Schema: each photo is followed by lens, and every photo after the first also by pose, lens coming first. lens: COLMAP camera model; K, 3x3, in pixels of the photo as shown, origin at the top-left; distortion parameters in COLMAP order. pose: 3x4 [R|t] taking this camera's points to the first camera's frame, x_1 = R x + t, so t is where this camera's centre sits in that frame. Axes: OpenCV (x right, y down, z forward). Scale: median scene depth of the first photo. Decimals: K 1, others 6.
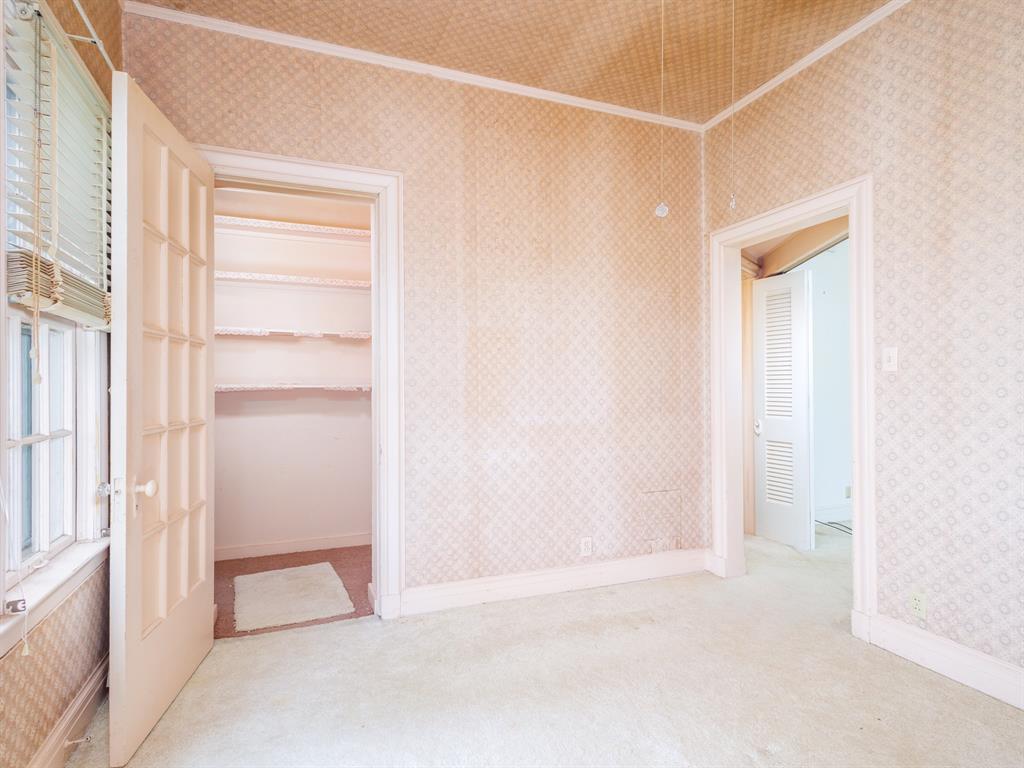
lens RADIAL K [[535.6, 0, 508.3], [0, 535.6, 384.0], [0, 0, 1]] dist [0.007373, 0.001764]
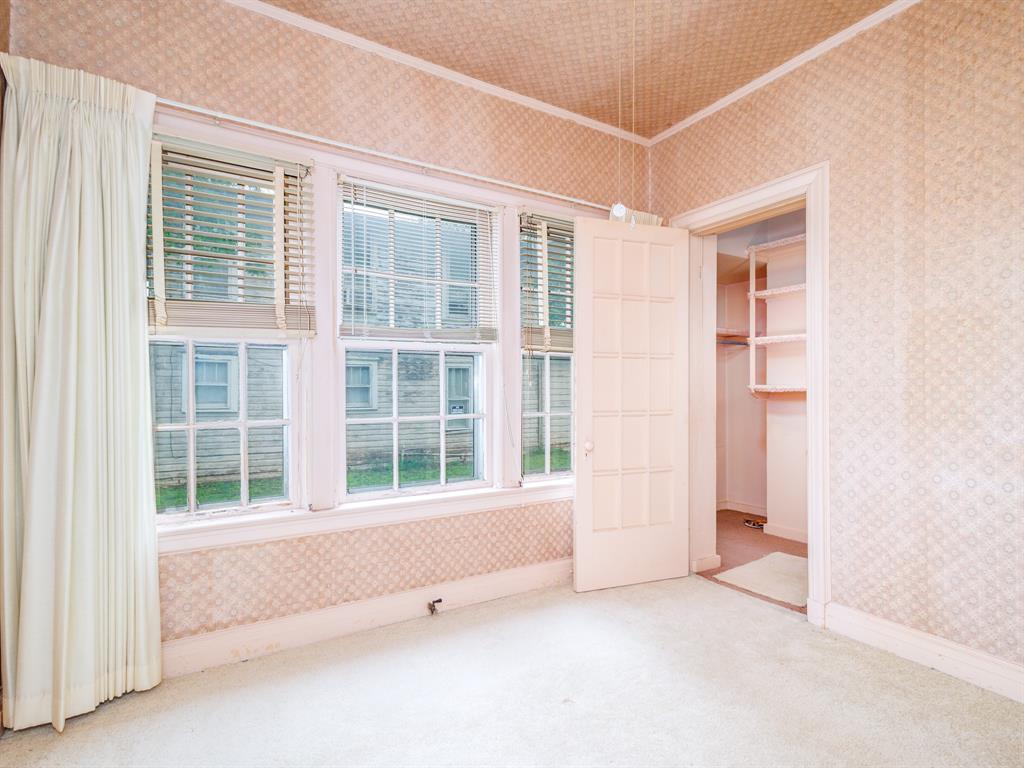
lens RADIAL K [[535.6, 0, 508.5], [0, 535.6, 388.2], [0, 0, 1]] dist [0.007373, 0.001764]
pose [[0.167662, 0.000899, -0.985844, 0.616356], [0.008017, 0.999965, 0.002275, -0.000003], [0.985812, -0.008285, 0.167649, 0.273664]]
